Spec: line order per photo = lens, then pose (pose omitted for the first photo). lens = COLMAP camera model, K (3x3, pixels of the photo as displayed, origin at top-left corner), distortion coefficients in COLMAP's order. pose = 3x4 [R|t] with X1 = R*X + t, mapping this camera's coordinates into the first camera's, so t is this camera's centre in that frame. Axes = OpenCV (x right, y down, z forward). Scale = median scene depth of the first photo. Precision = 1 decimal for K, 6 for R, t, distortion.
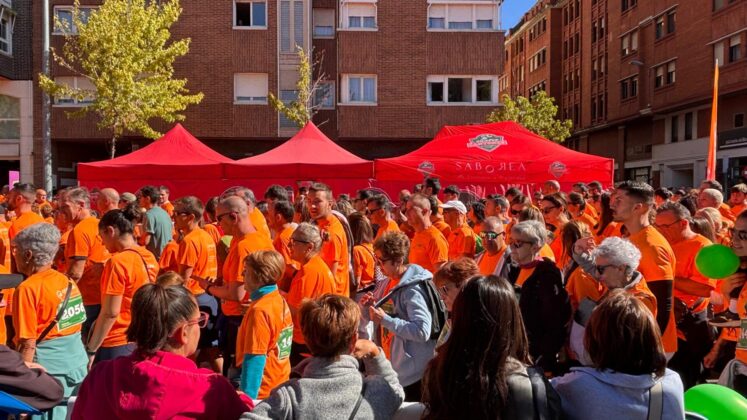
lens RADIAL K [[563.8, 0, 375.2], [0, 563.8, 209.2], [0, 0, 1]] dist [0.004766, 0.001173]
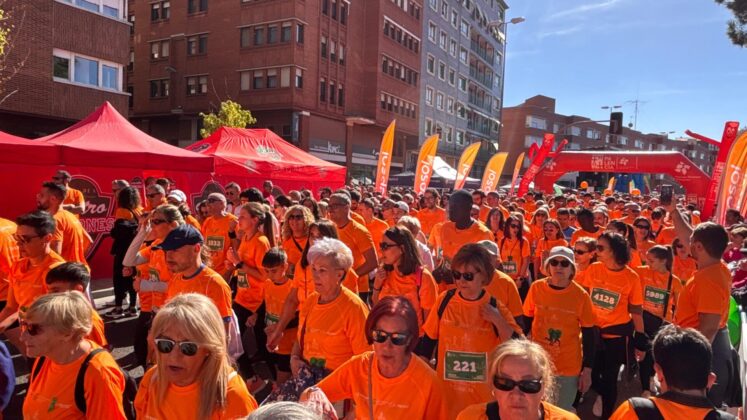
lens RADIAL K [[489.8, 0, 370.5], [0, 489.8, 207.5], [0, 0, 1]] dist [0.041312, -0.053894]
pose [[0.547507, -0.015493, 0.836658, -0.230523], [-0.016614, 0.999430, 0.029379, -0.007575], [-0.836636, -0.029986, 0.546937, 0.090505]]
